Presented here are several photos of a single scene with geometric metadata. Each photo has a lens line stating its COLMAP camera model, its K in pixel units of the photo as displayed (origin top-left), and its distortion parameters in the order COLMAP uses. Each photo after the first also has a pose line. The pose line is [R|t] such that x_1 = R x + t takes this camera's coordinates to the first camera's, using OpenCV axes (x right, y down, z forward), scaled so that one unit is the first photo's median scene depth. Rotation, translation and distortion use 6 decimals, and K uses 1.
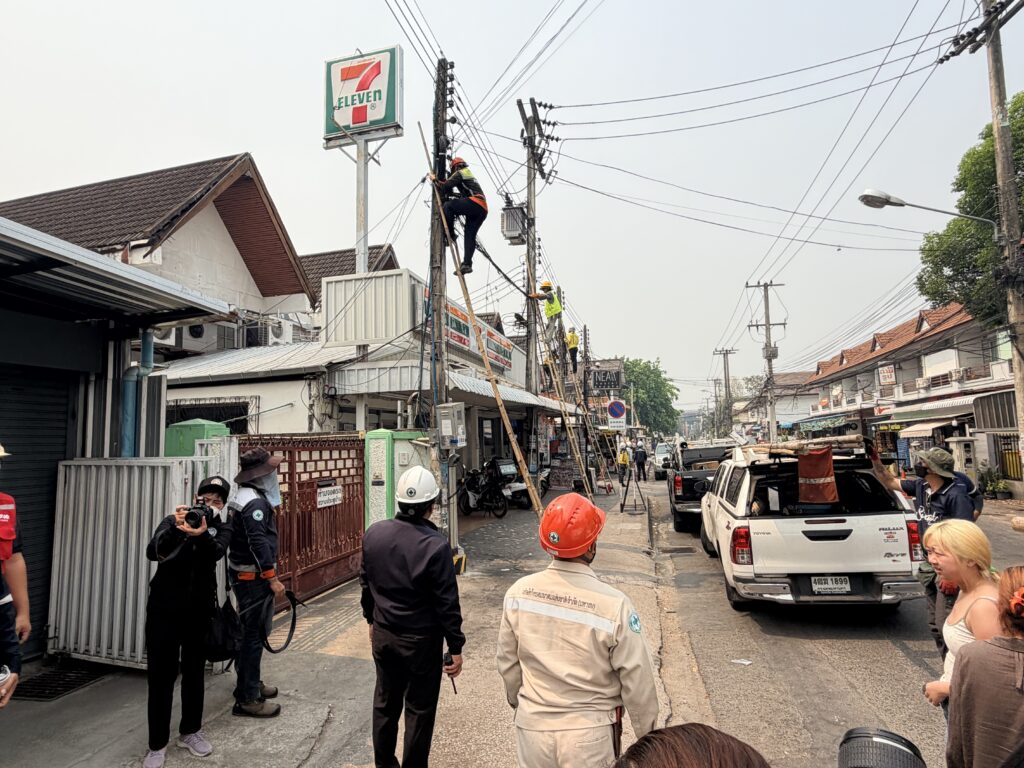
lens RADIAL K [[600.8, 0, 513.9], [0, 600.8, 381.8], [0, 0, 1]] dist [-0.003755, -0.000738]
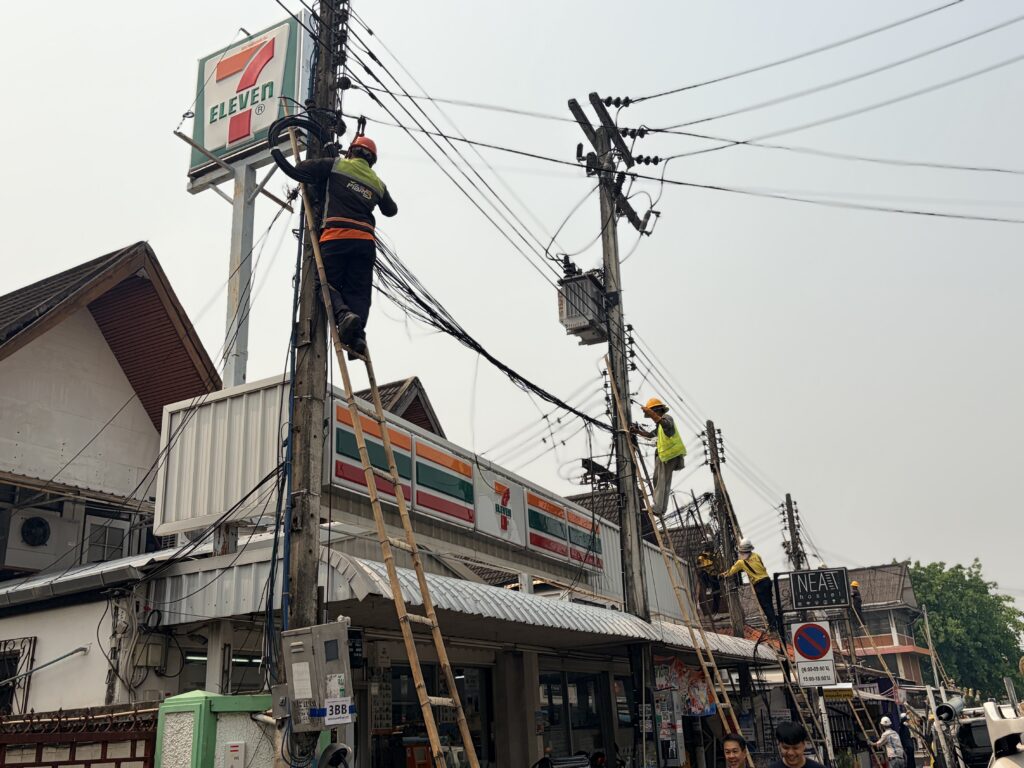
lens RADIAL K [[960.4, 0, 510.3], [0, 960.4, 387.5], [0, 0, 1]] dist [0.033116, 0.000000]
pose [[0.974593, -0.097800, -0.201504, 0.111630], [0.047040, 0.968944, -0.242764, 0.025195], [0.218988, 0.227117, 0.948927, 0.162914]]
